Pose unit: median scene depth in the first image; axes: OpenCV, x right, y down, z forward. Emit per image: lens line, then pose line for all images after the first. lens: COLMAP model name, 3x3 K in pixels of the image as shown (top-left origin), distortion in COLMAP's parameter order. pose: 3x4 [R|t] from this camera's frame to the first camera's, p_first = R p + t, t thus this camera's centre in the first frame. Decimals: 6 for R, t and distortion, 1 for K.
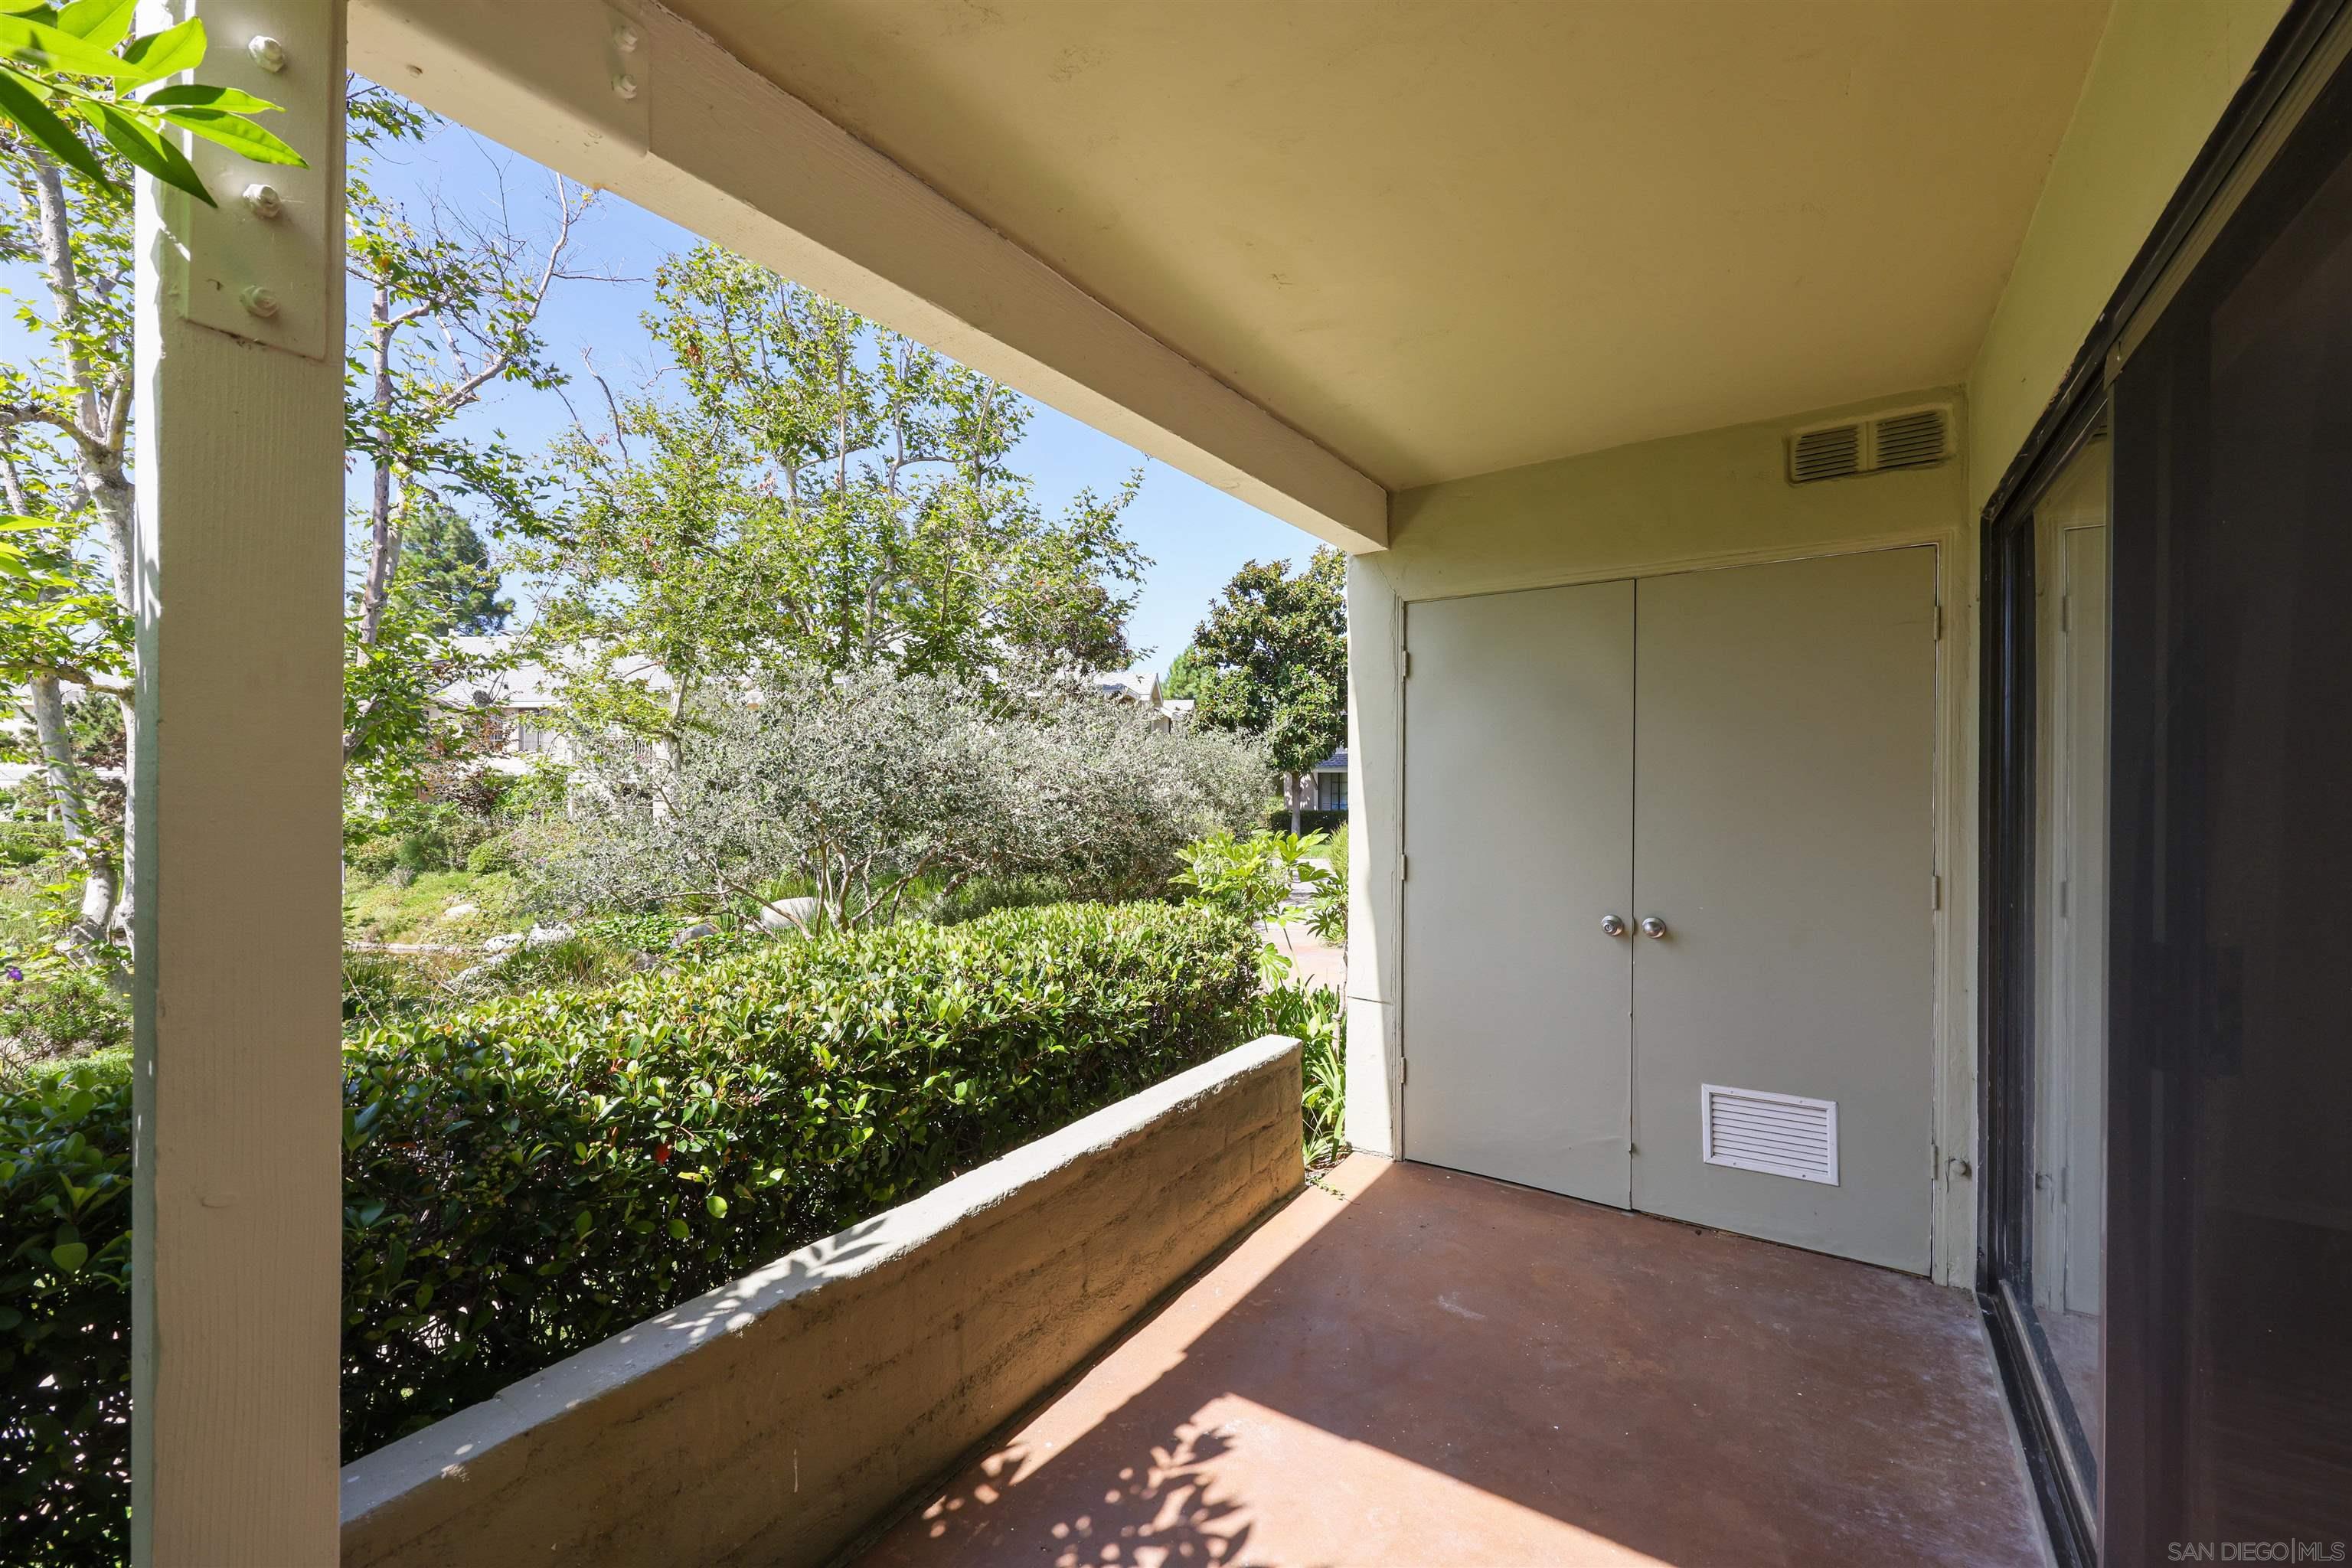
lens RADIAL K [[959.6, 0, 1185.5], [0, 959.6, 793.2], [0, 0, 1]] dist [-0.001657, -0.000439]
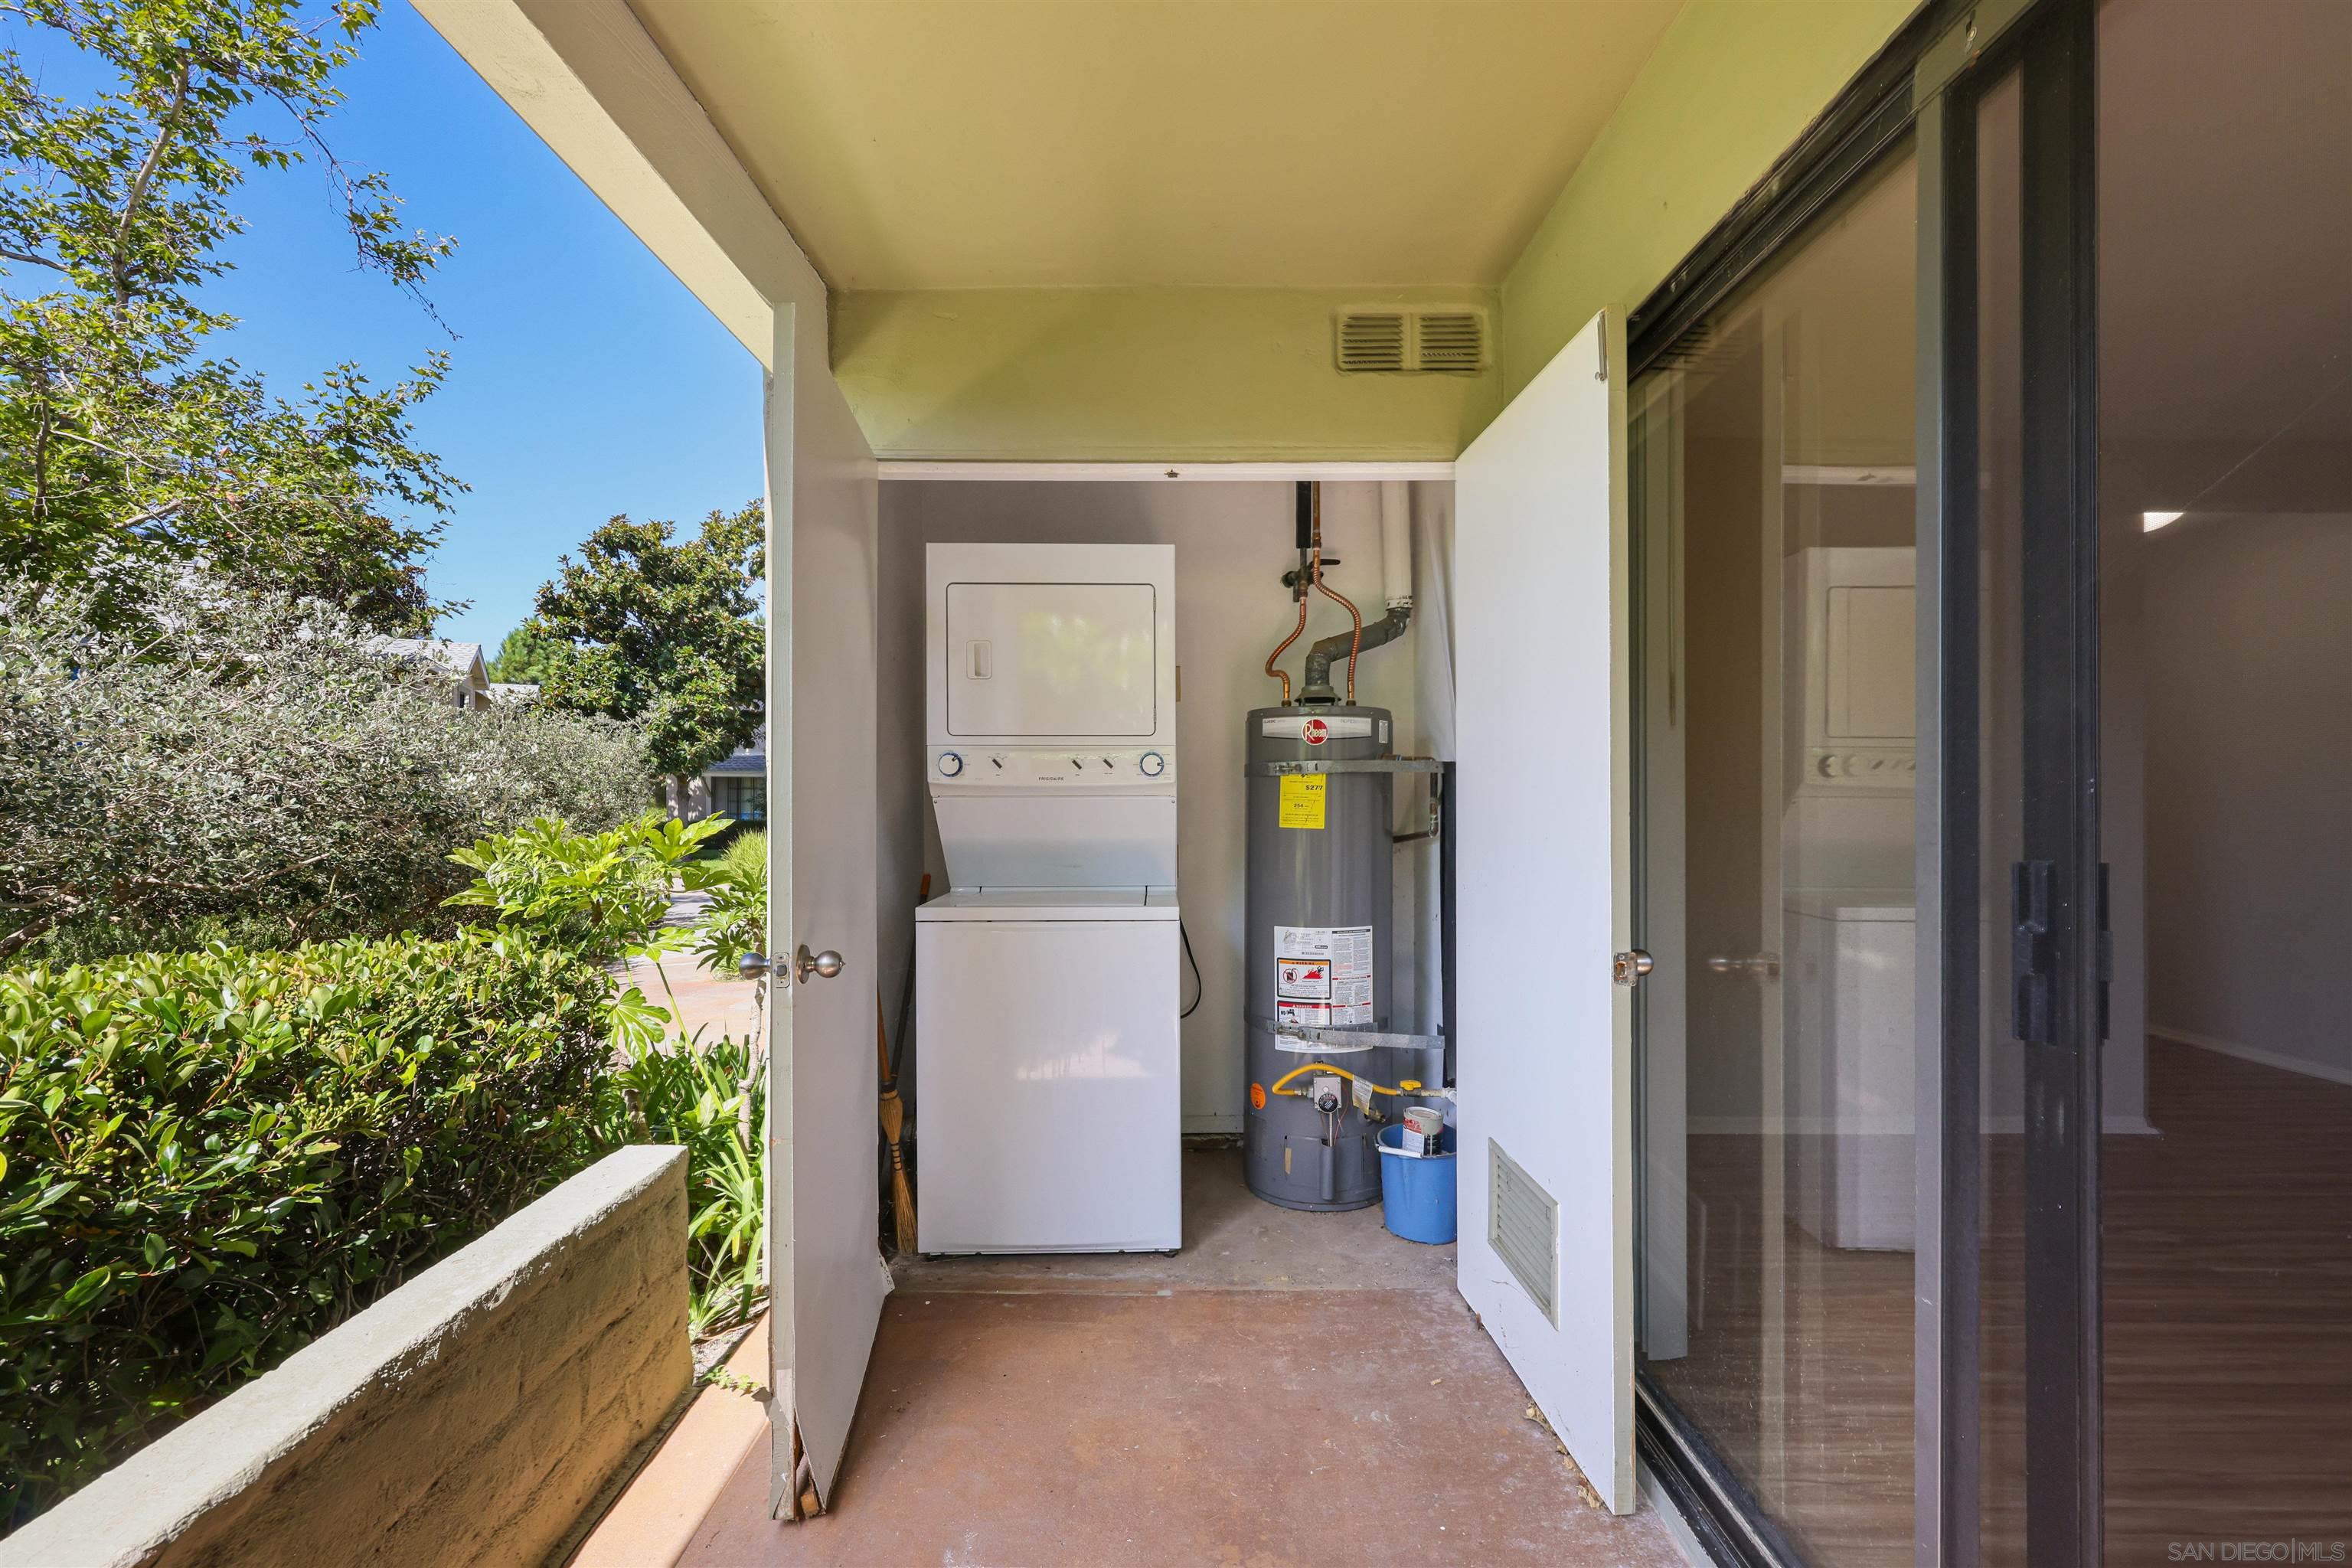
lens RADIAL K [[959.6, 0, 1185.5], [0, 959.6, 793.2], [0, 0, 1]] dist [-0.001657, -0.000439]
pose [[0.827211, -0.000552, 0.561891, 0.028603], [0.008682, 0.999893, -0.011799, 0.031468], [-0.561825, 0.014638, 0.827127, 0.220399]]
